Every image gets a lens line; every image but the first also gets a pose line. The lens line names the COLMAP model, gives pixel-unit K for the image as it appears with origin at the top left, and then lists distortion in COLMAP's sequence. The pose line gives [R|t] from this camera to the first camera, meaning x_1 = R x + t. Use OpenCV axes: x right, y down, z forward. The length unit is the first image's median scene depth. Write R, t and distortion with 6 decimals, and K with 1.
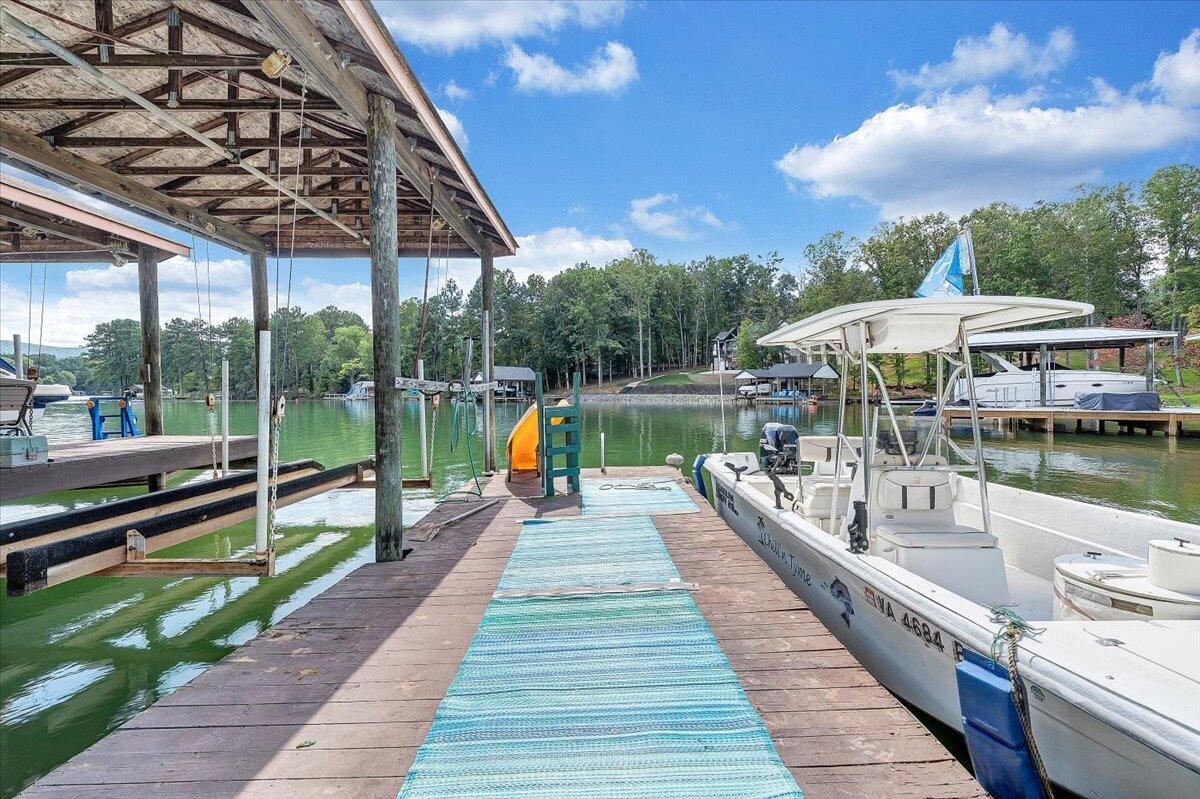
lens RADIAL K [[496.1, 0, 603.6], [0, 496.1, 397.3], [0, 0, 1]] dist [0.000733, -0.000021]
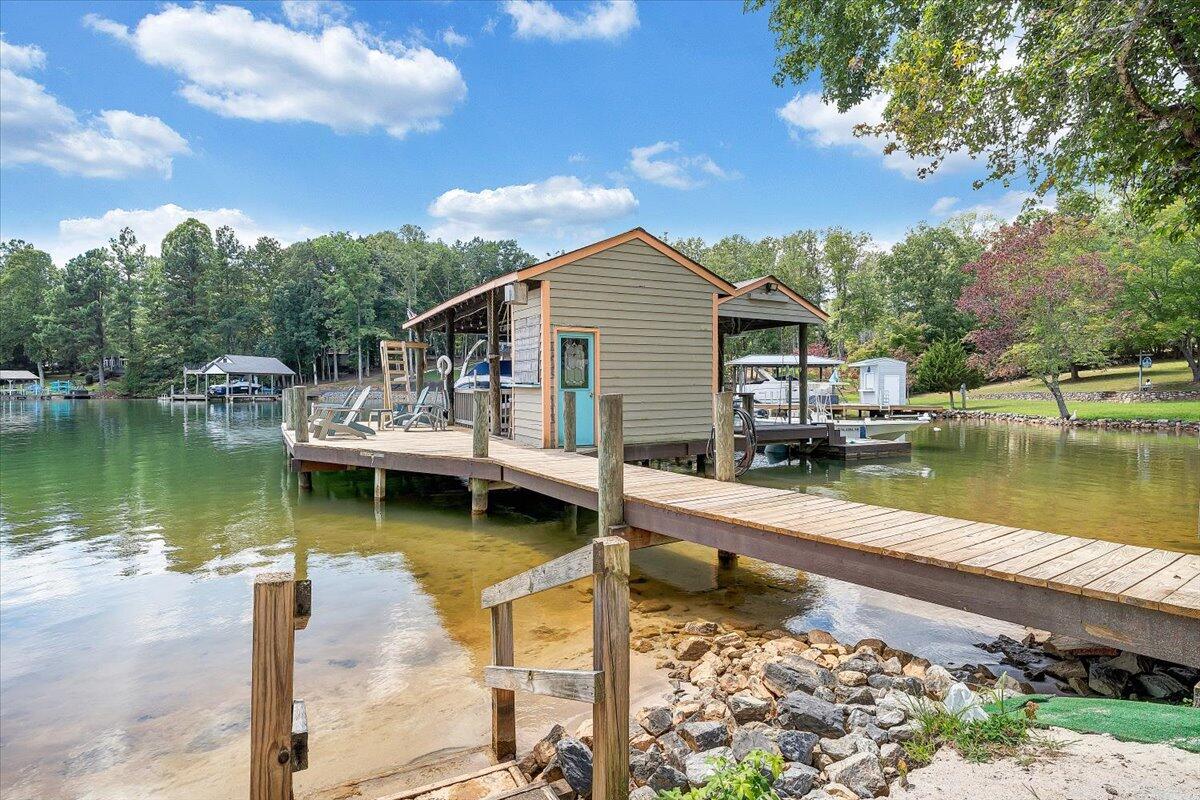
lens RADIAL K [[617.4, 0, 600.0], [0, 617.4, 400.0], [0, 0, 1]] dist [0.014514, -0.000387]
pose [[0.880965, -0.004602, 0.473160, -0.139708], [-0.000692, 0.999939, 0.011014, -0.002498], [-0.473181, -0.010031, 0.880908, -0.113718]]
